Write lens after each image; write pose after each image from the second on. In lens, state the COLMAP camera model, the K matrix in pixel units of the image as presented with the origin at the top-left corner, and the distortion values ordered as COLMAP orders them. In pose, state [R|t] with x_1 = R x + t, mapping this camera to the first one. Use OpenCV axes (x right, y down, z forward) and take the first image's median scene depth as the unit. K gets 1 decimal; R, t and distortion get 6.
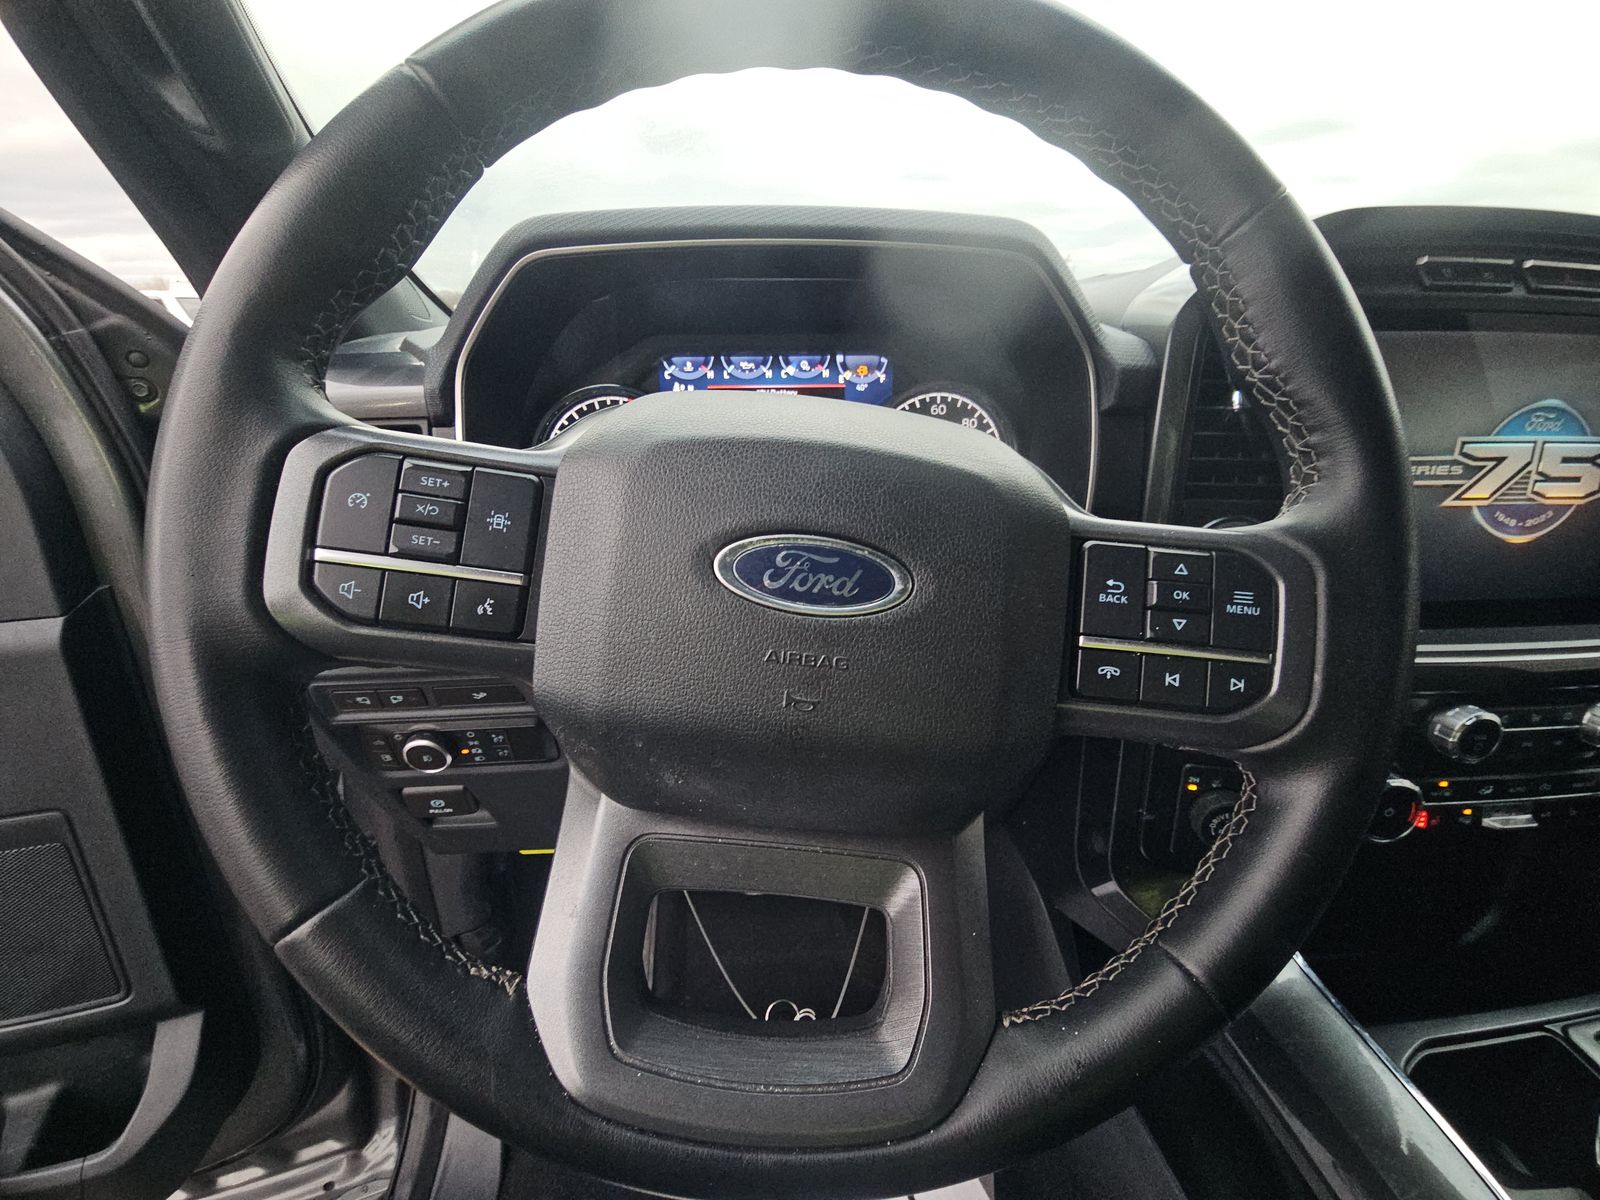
lens RADIAL K [[676.8, 0, 800.0], [0, 676.8, 600.0], [0, 0, 1]] dist [-0.054440, 0.014592]
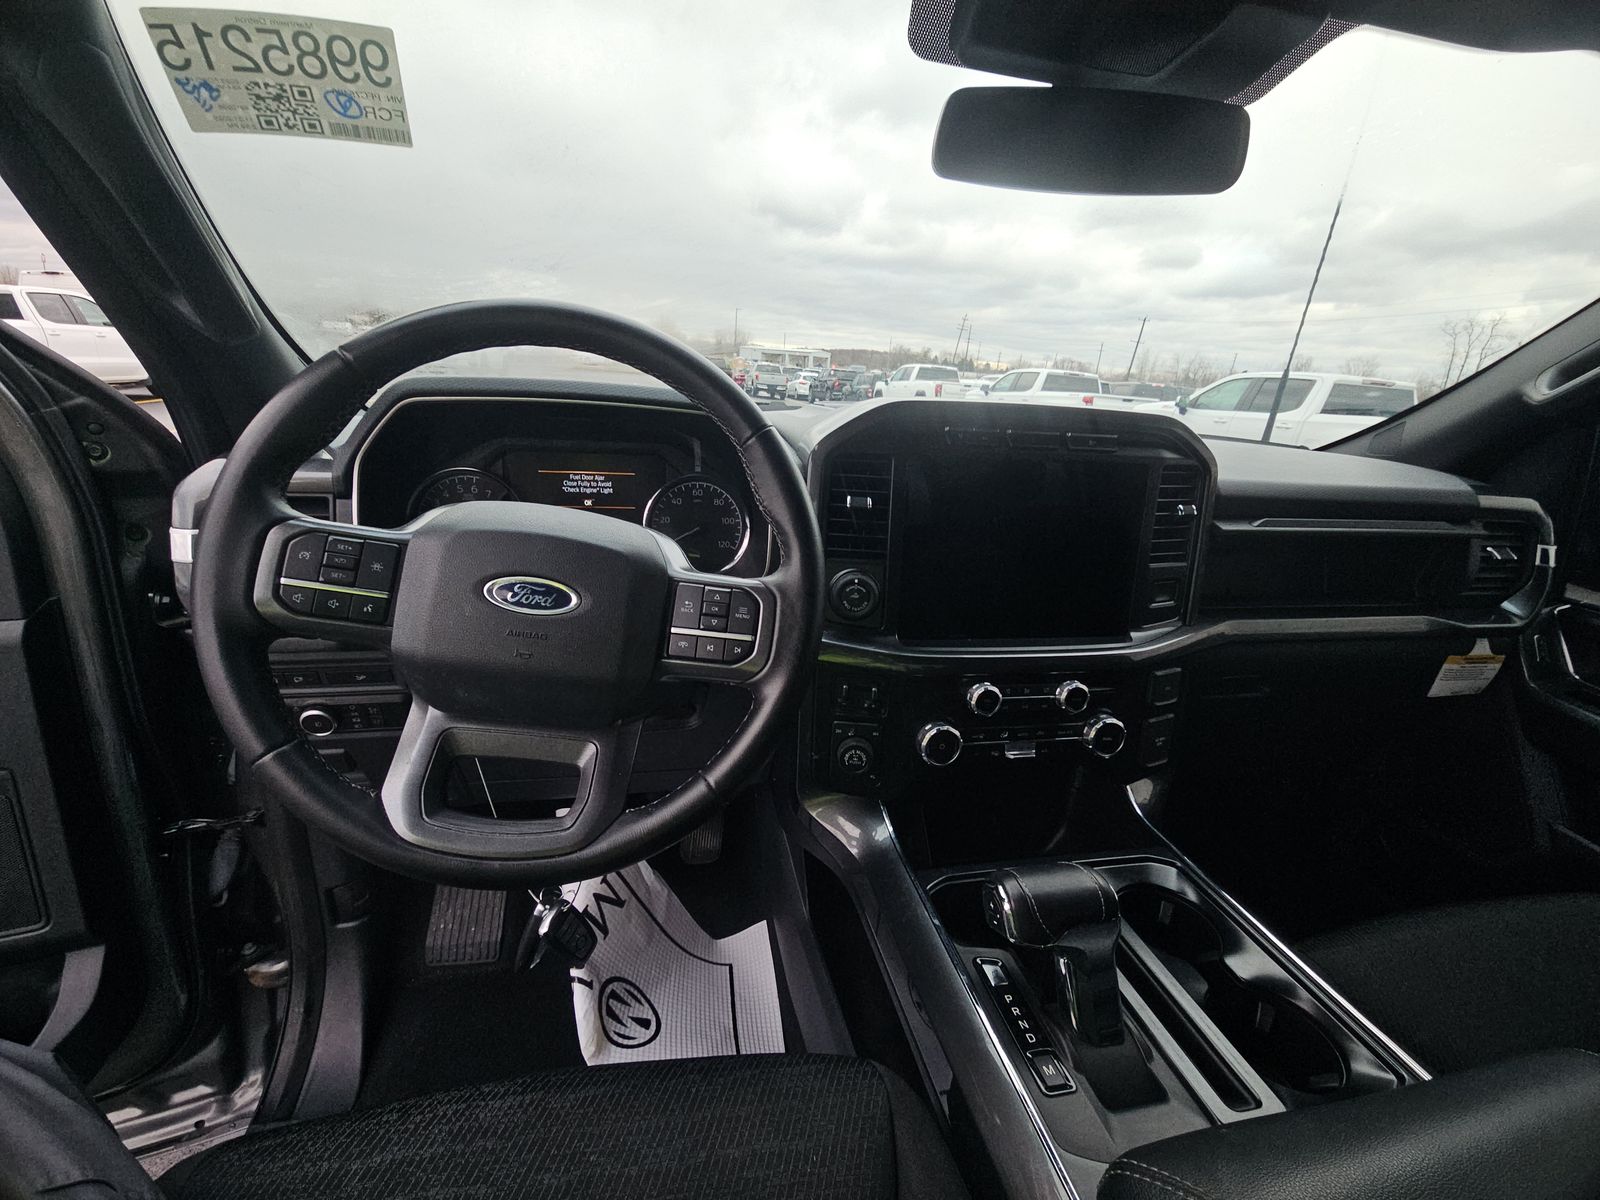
lens RADIAL K [[657.7, 0, 800.0], [0, 657.7, 600.0], [0, 0, 1]] dist [-0.026579, -0.000249]
pose [[0.988924, 0.019217, 0.147176, 0.486461], [-0.011992, 0.998686, -0.049816, 0.061389], [-0.147940, 0.047500, 0.987855, -1.040366]]
